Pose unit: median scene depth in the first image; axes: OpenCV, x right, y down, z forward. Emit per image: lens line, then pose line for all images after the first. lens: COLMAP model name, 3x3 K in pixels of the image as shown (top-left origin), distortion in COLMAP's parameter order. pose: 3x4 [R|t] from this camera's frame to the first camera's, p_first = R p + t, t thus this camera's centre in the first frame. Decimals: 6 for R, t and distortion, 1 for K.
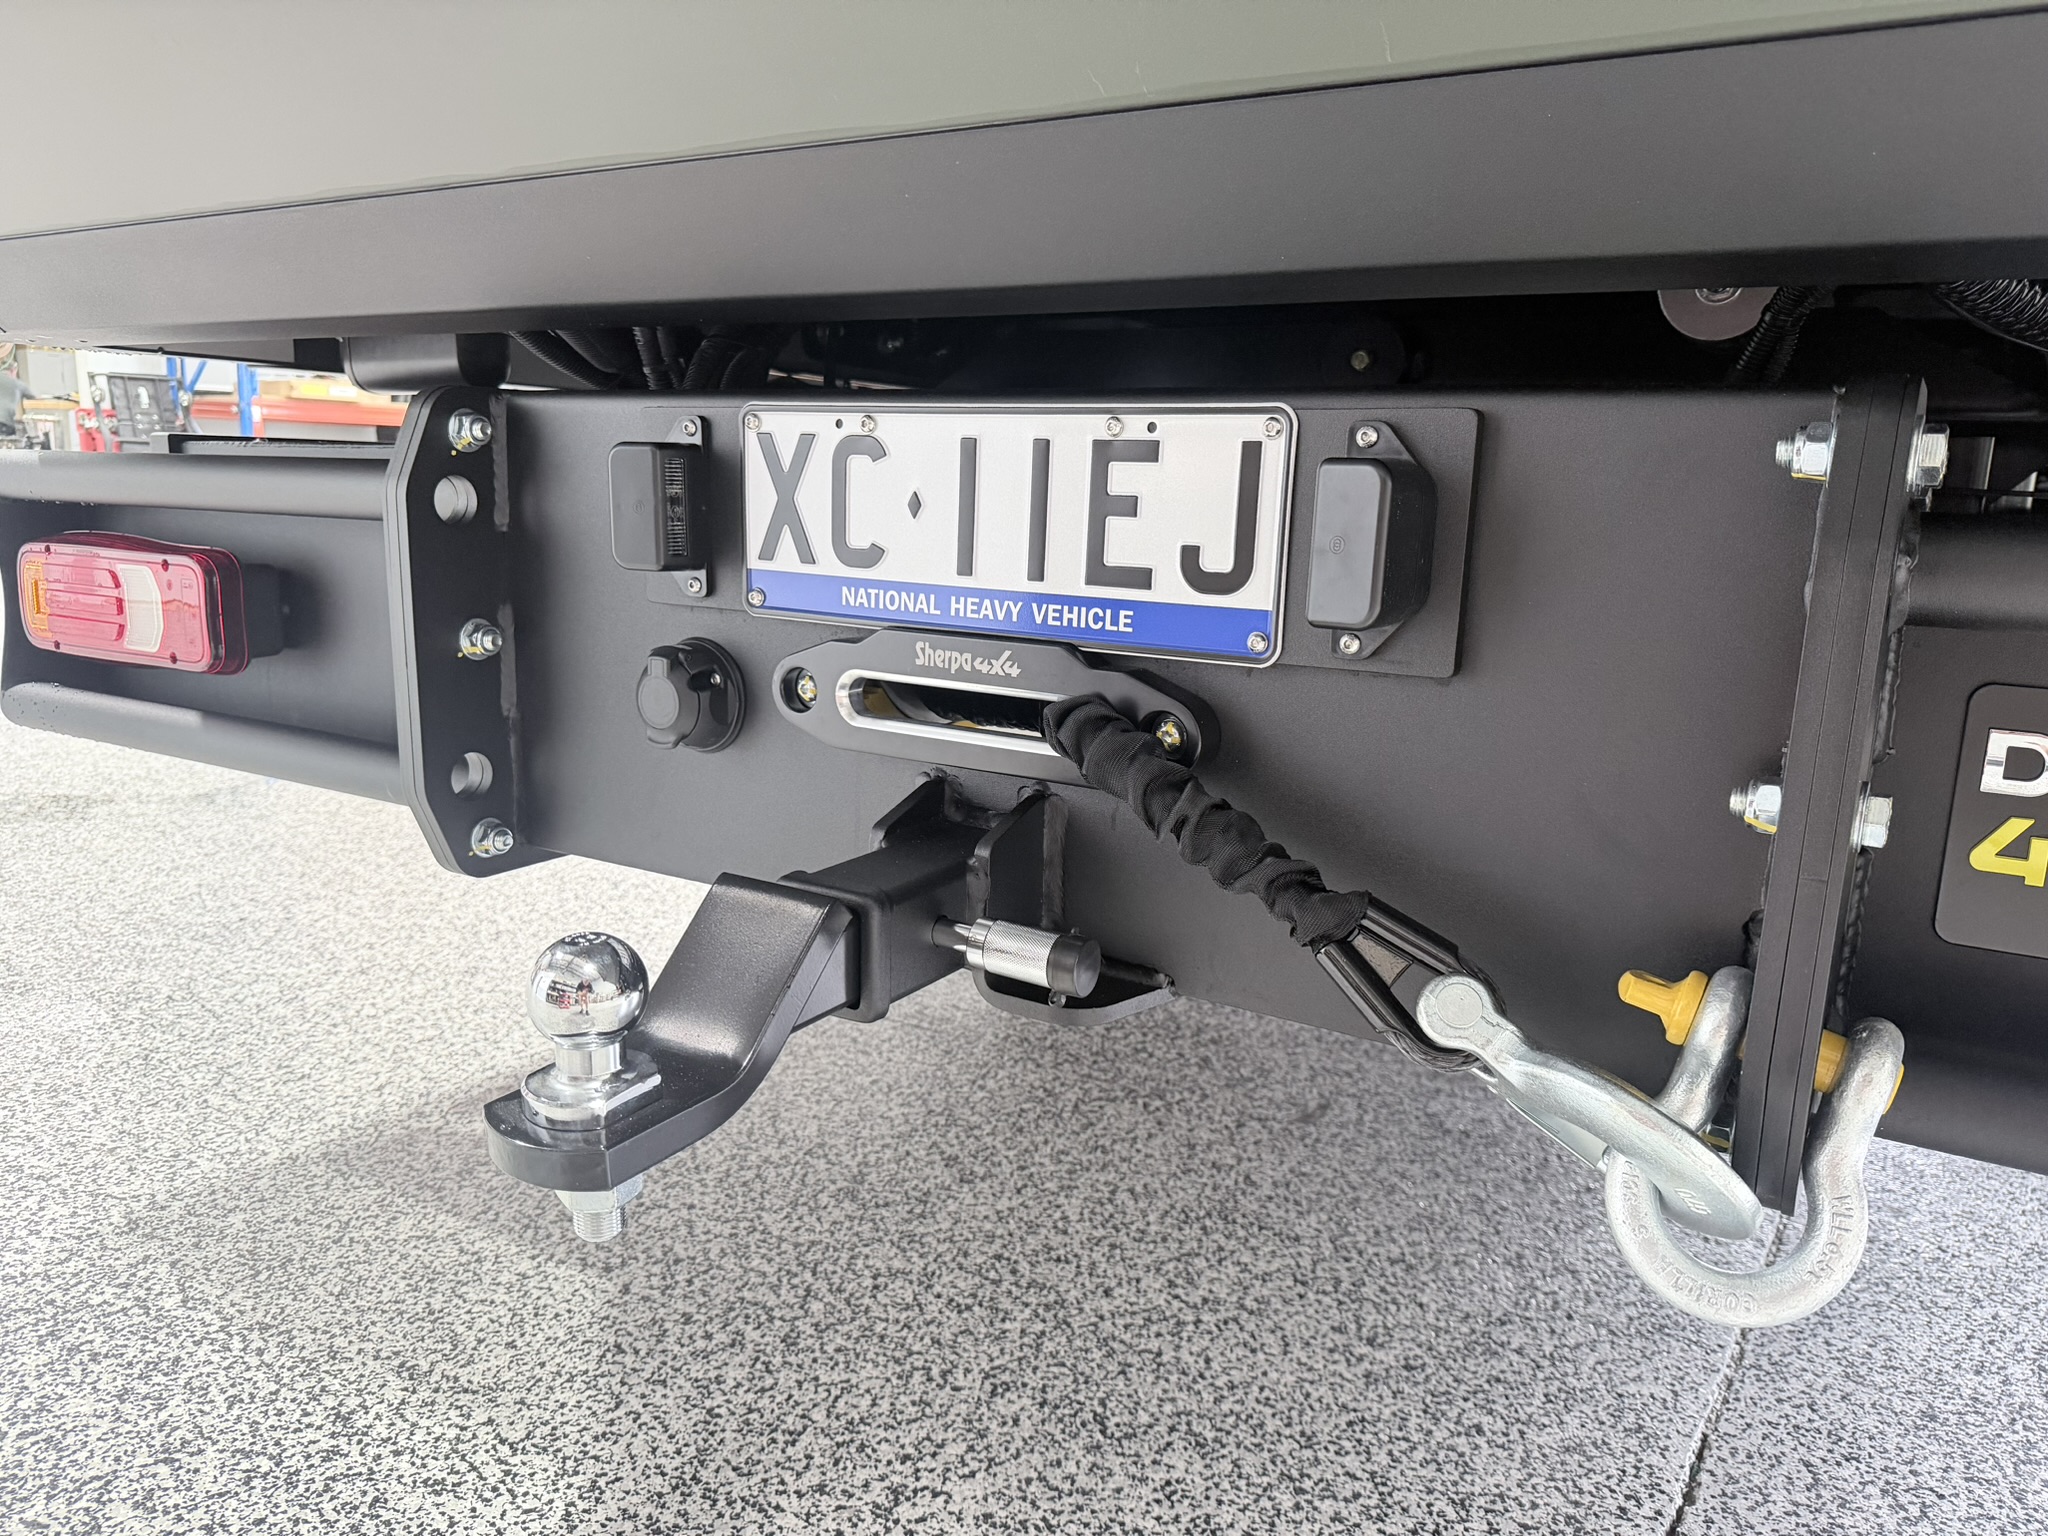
lens RADIAL K [[1409.3, 0, 1009.9], [0, 1409.3, 771.9], [0, 0, 1]] dist [0.078311, -0.081814]
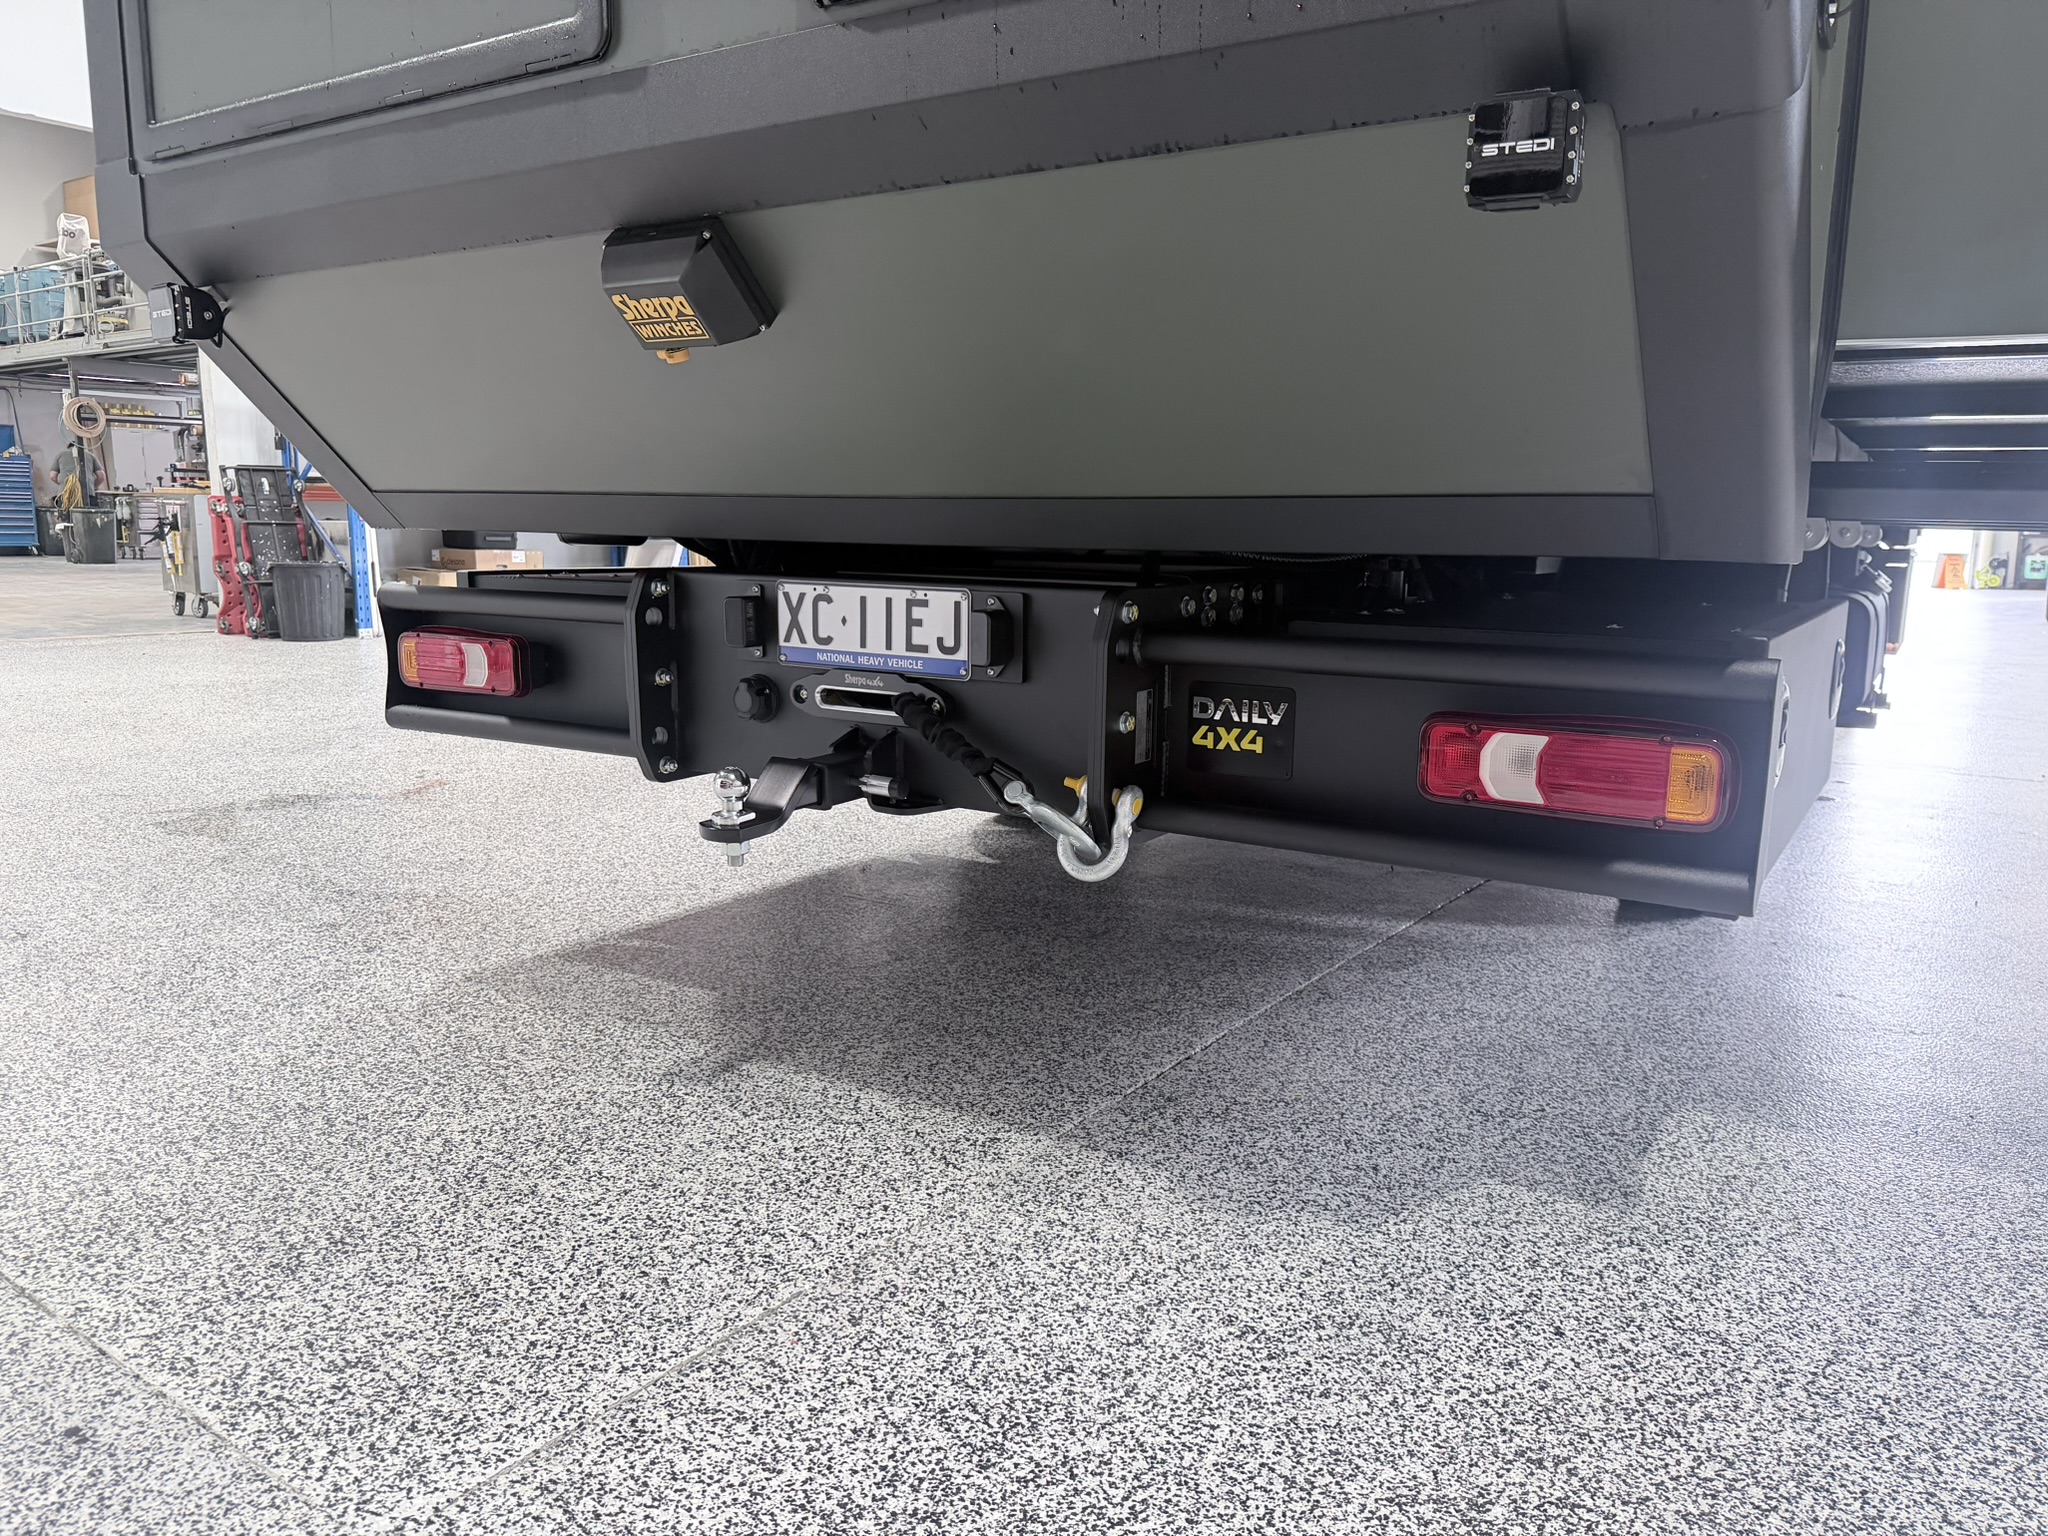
lens RADIAL K [[1450.8, 0, 1024.0], [0, 1450.8, 768.0], [0, 0, 1]] dist [0.126234, 0.000435]
pose [[0.999705, -0.017559, -0.016806, 0.292953], [0.017014, 0.999342, -0.032025, 0.164964], [0.017358, 0.031729, 0.999346, -1.594413]]
